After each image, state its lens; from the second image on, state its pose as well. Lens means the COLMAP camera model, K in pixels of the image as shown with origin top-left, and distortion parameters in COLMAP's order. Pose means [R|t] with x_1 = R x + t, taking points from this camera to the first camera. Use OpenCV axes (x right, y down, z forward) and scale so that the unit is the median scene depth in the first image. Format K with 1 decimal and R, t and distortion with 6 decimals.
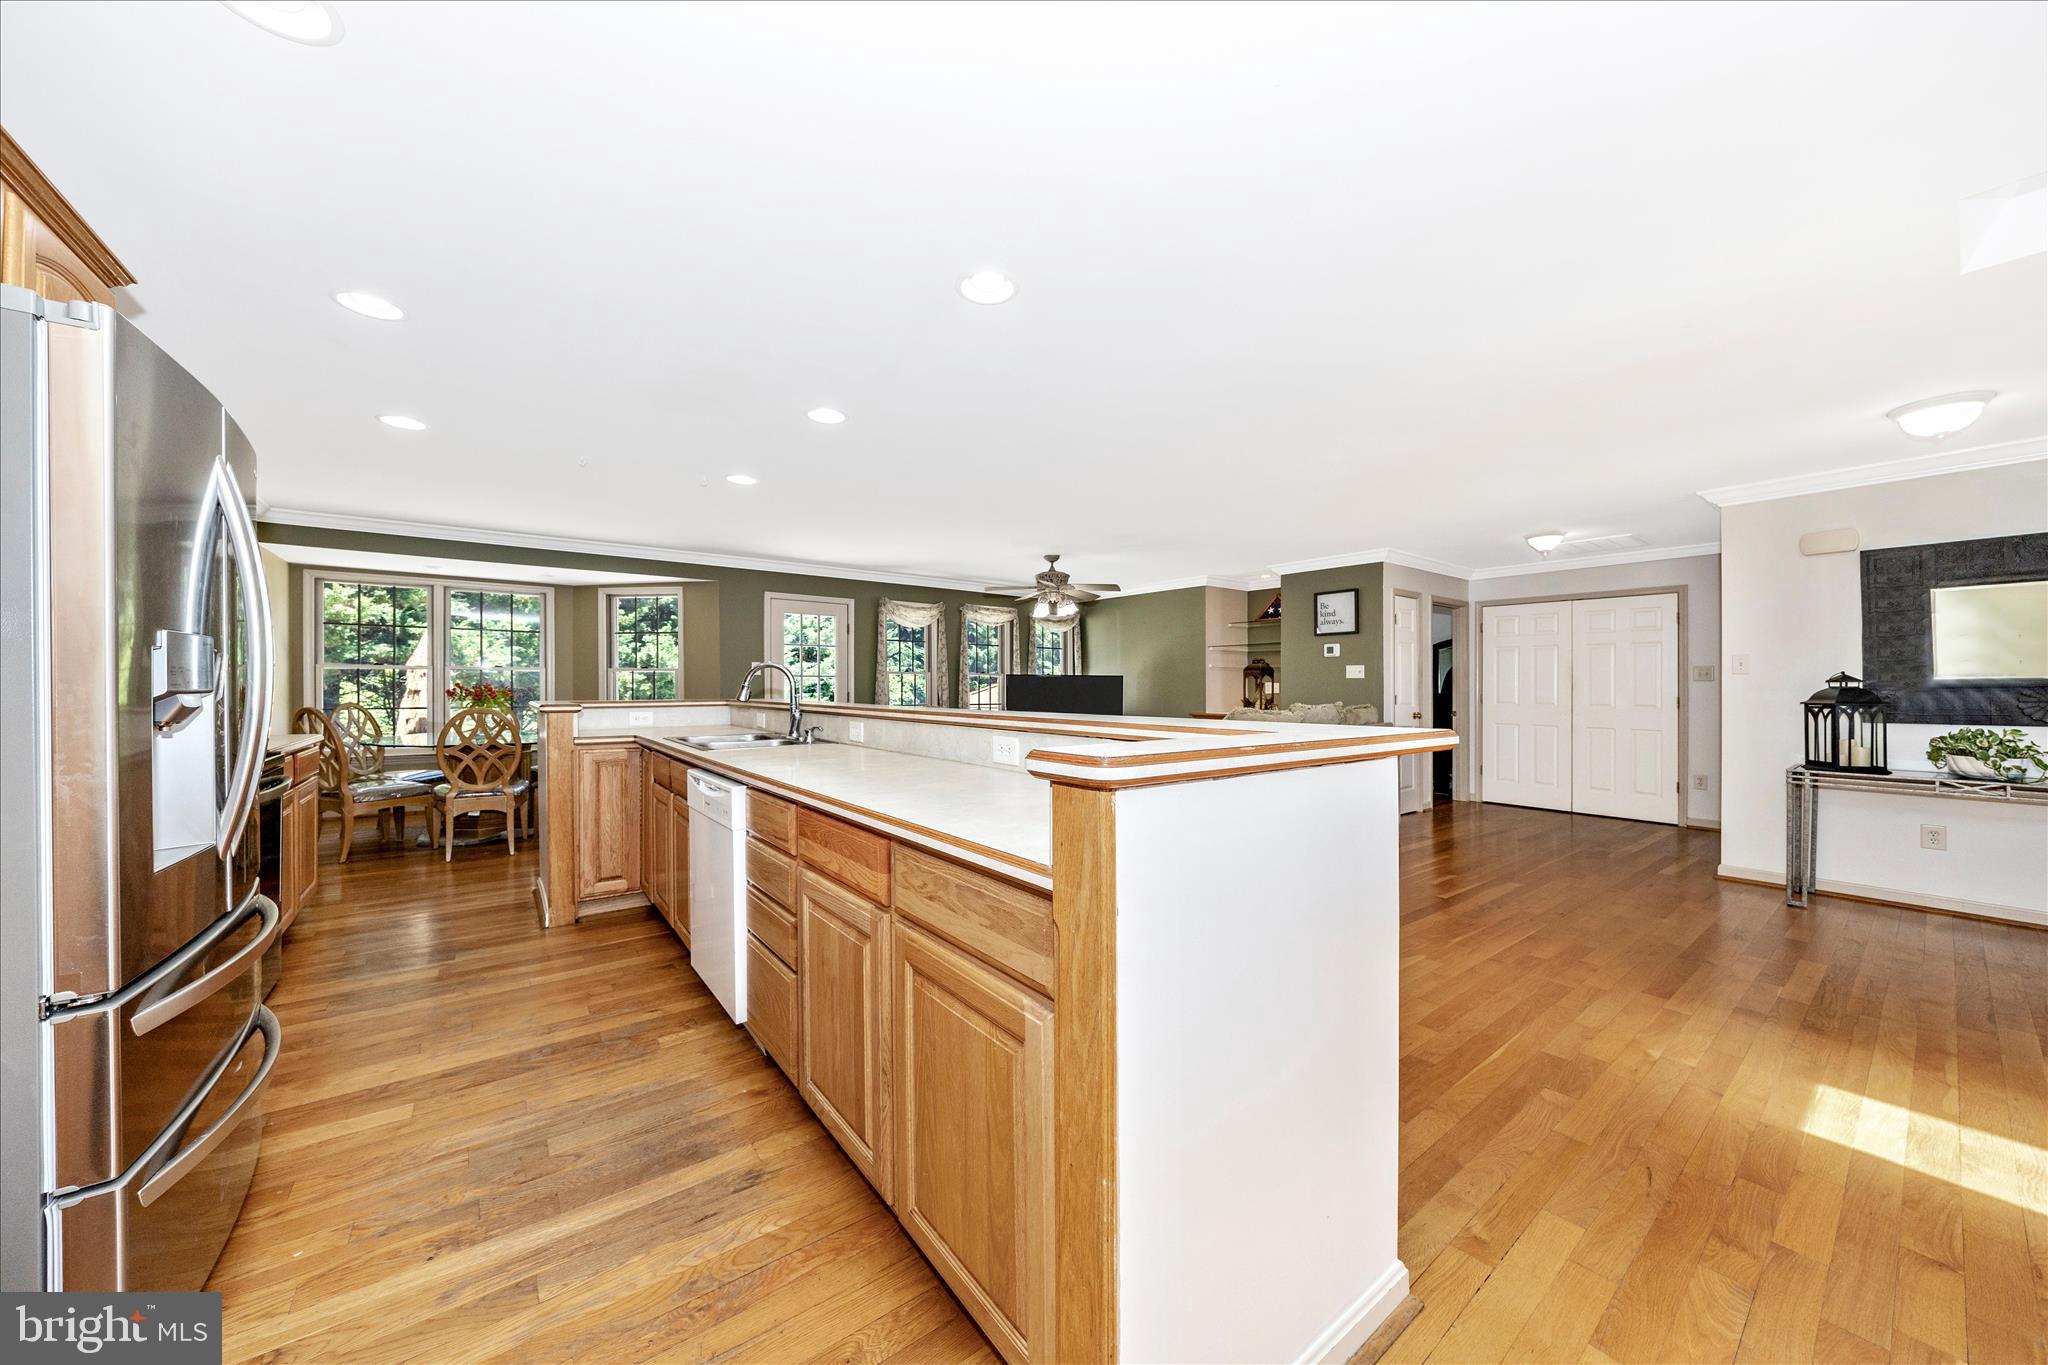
lens RADIAL K [[679.9, 0, 1025.3], [0, 679.9, 707.8], [0, 0, 1]] dist [-0.010088, 0.001378]
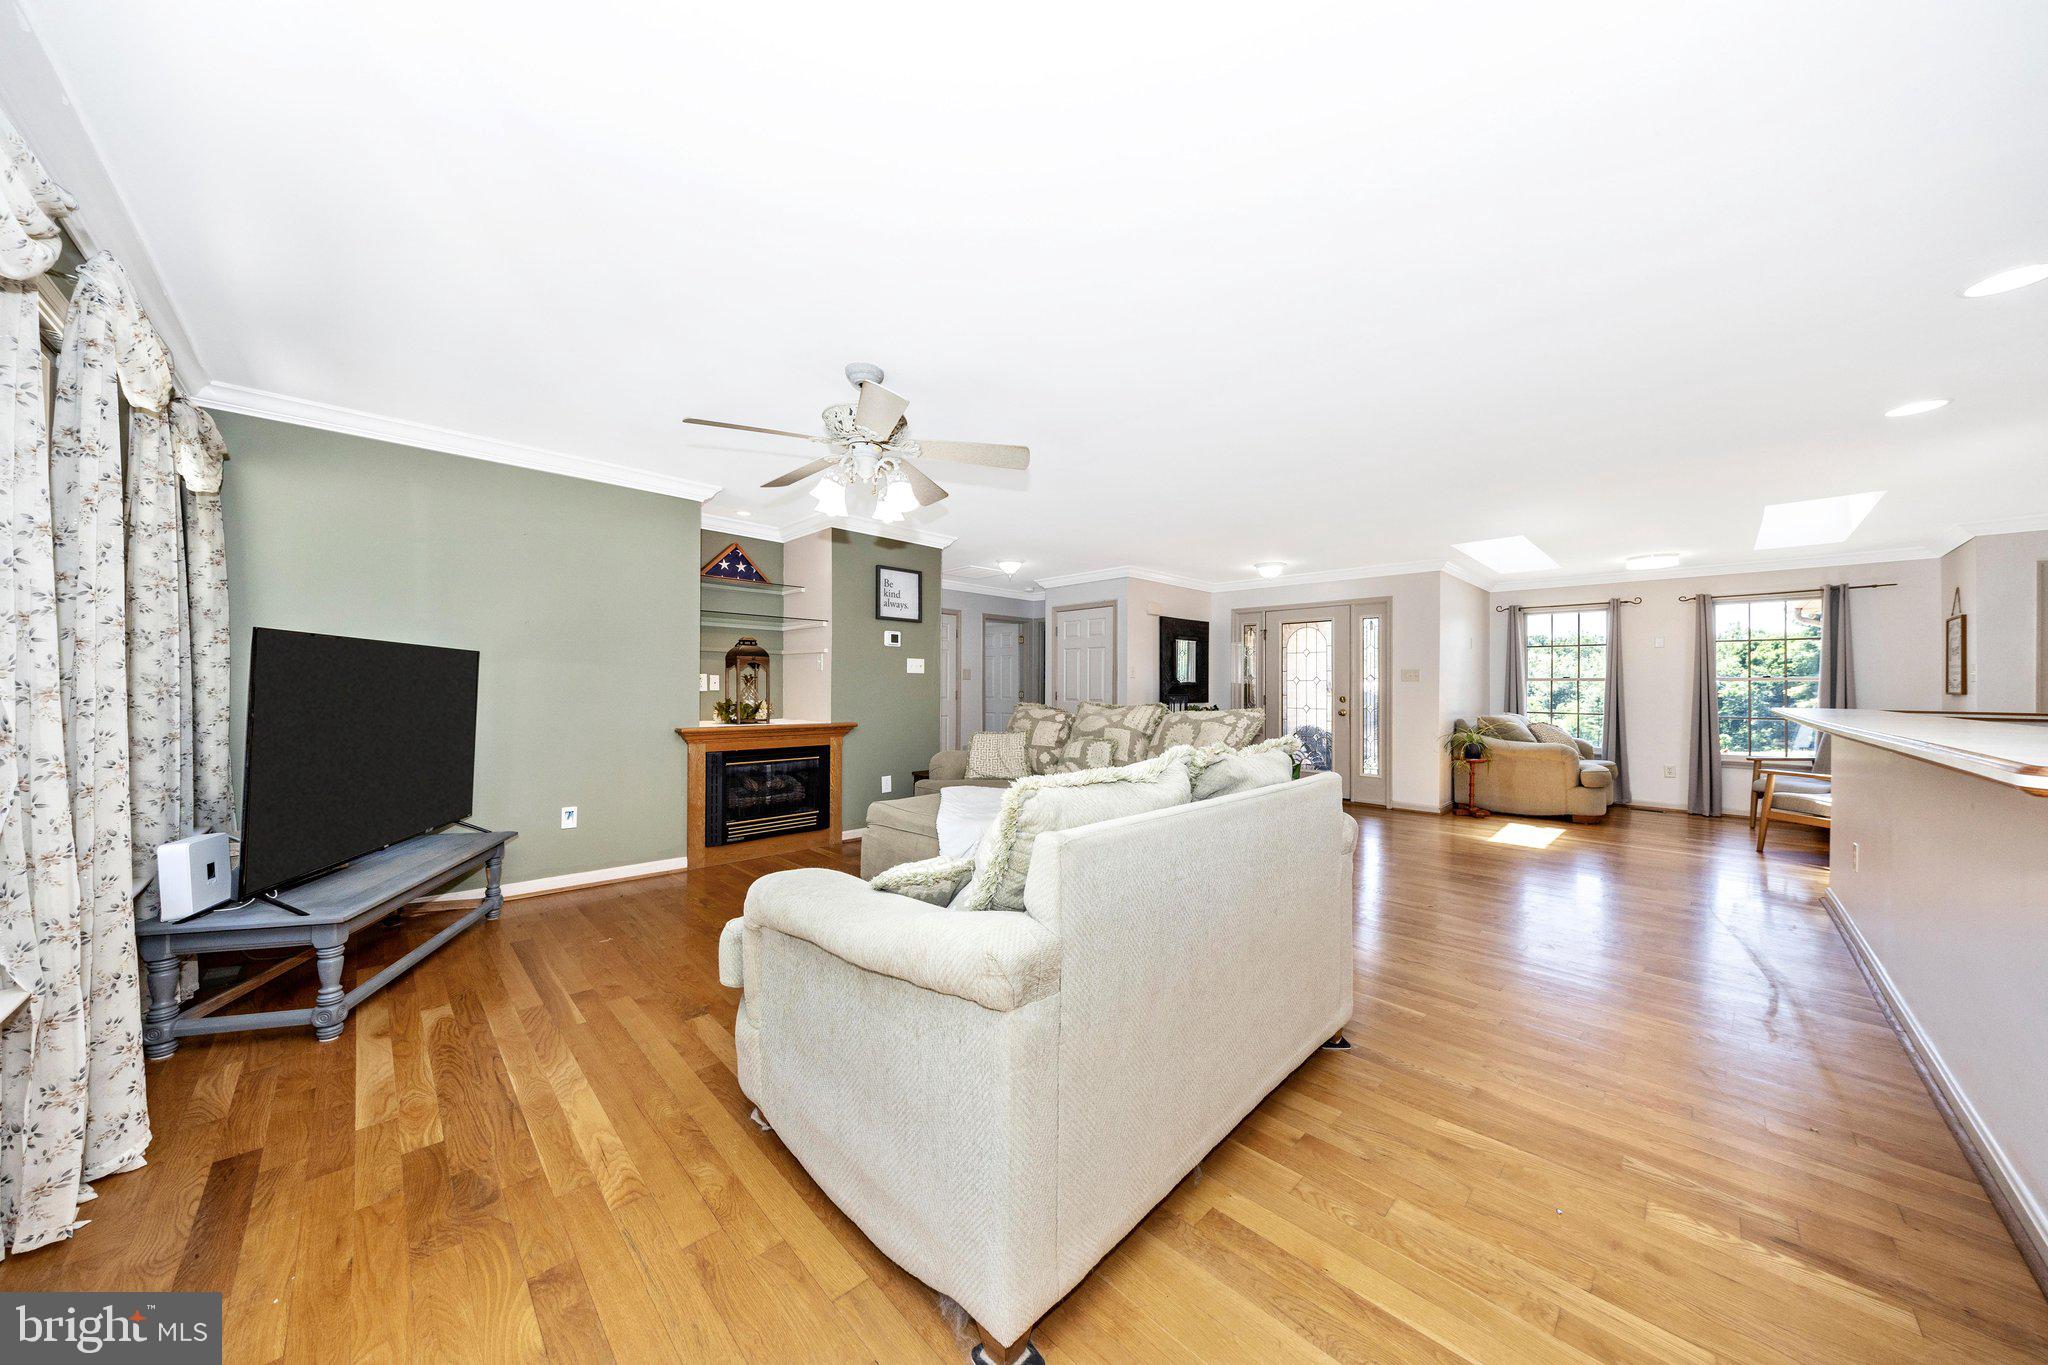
lens RADIAL K [[711.5, 0, 1019.3], [0, 711.5, 686.3], [0, 0, 1]] dist [0.011997, -0.000018]
pose [[-0.115571, -0.006450, 0.993278, -0.419520], [0.018383, 0.999794, 0.008631, -0.029521], [-0.993129, 0.019257, -0.115429, 0.915167]]
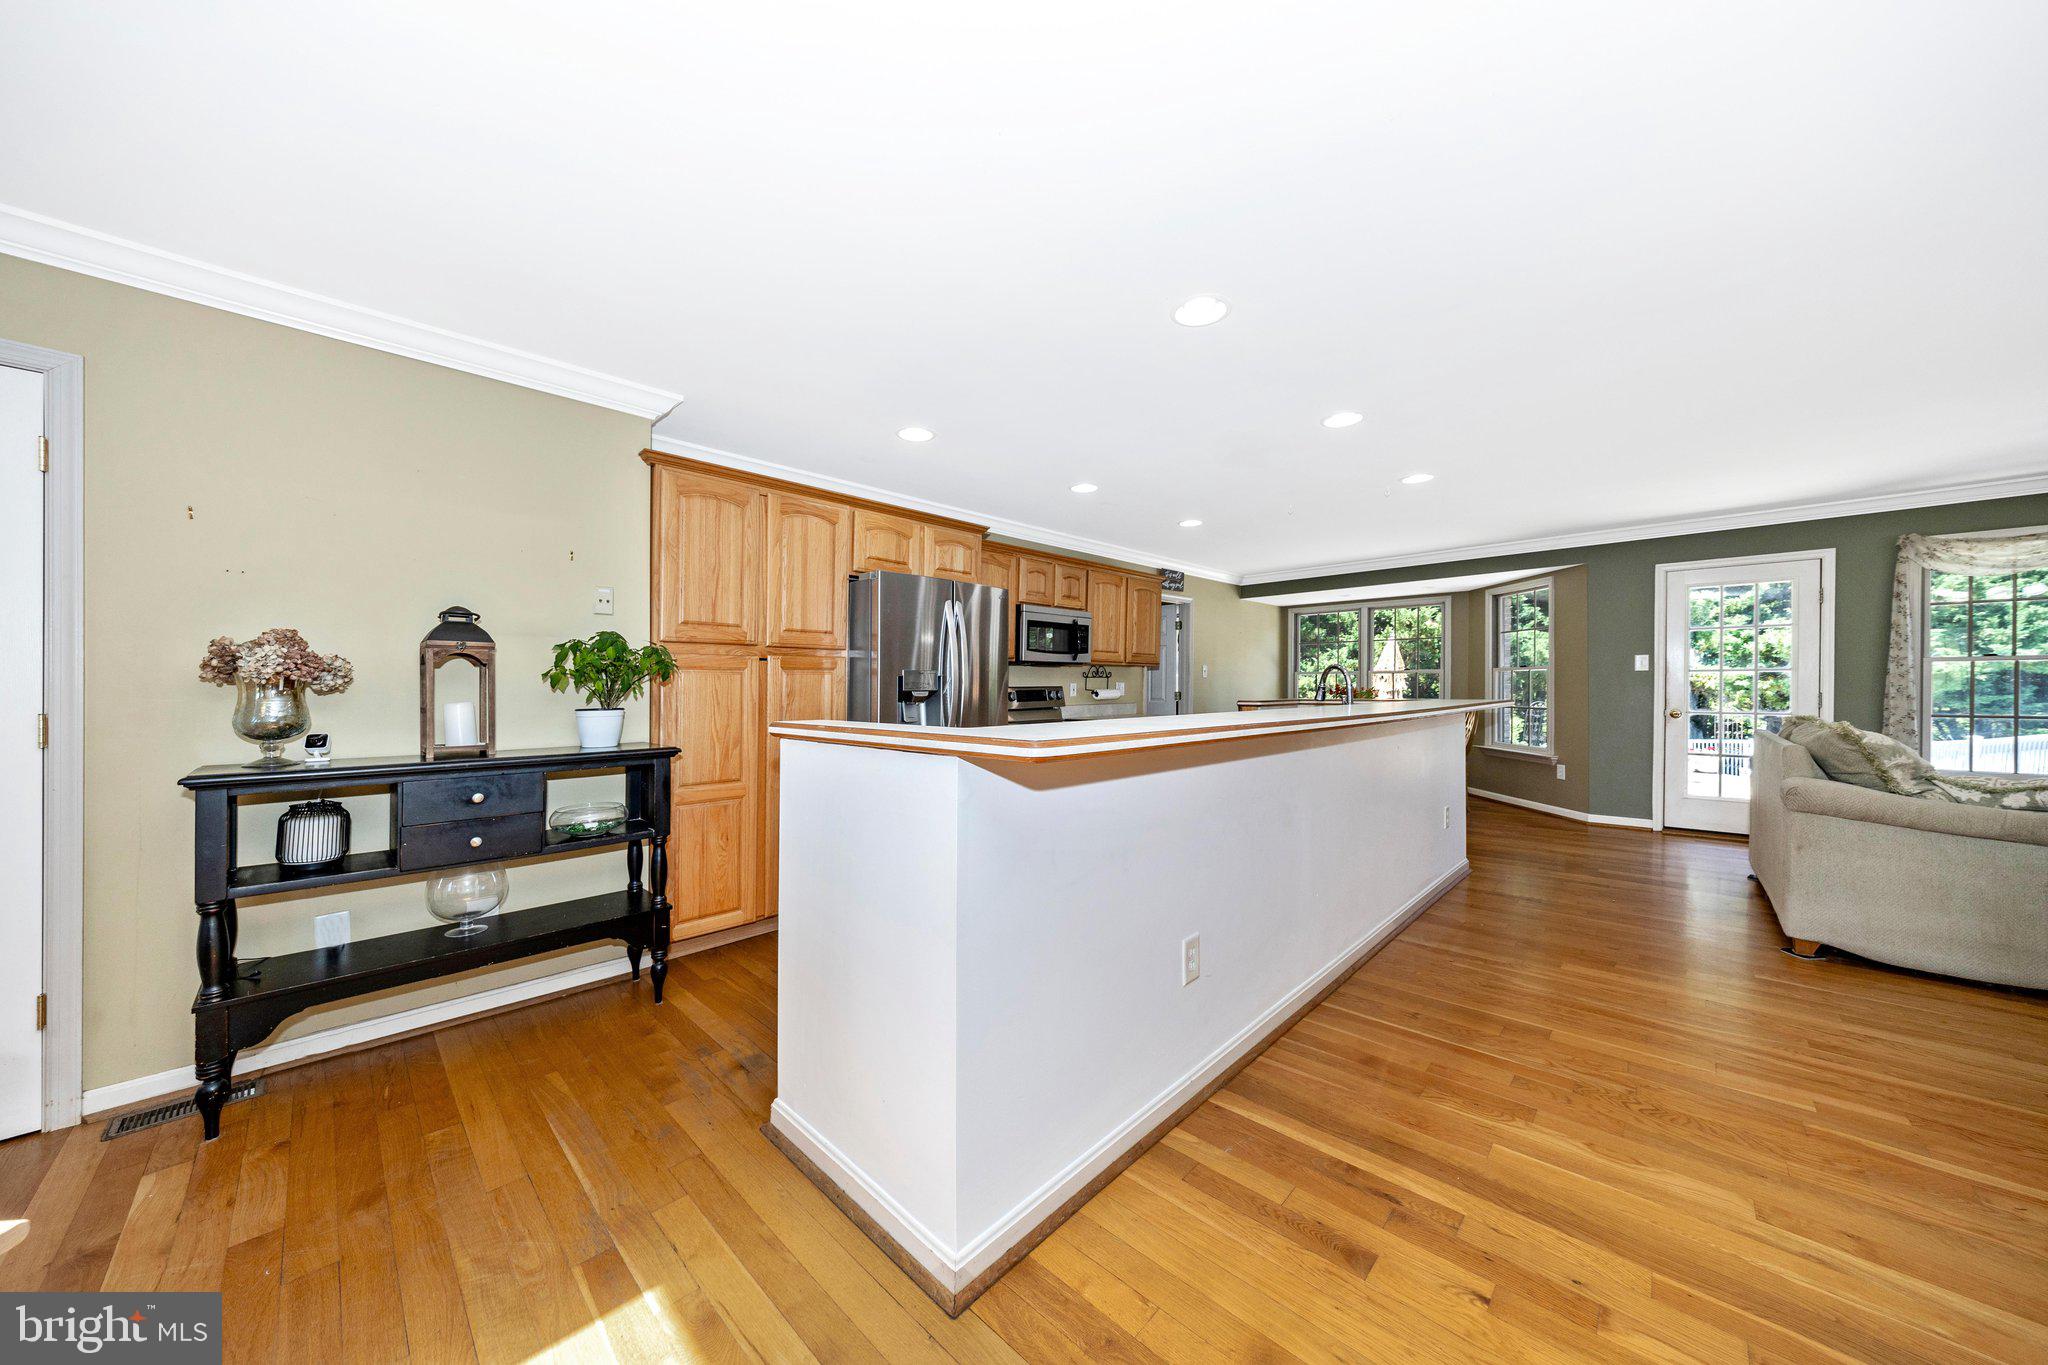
lens RADIAL K [[679.9, 0, 1018.0], [0, 679.9, 679.4], [0, 0, 1]] dist [-0.010088, 0.001378]
pose [[0.121255, -0.014678, -0.992513, 0.313294], [-0.025003, 0.999528, -0.017837, -0.004418], [0.992306, 0.026979, 0.120831, 0.161361]]
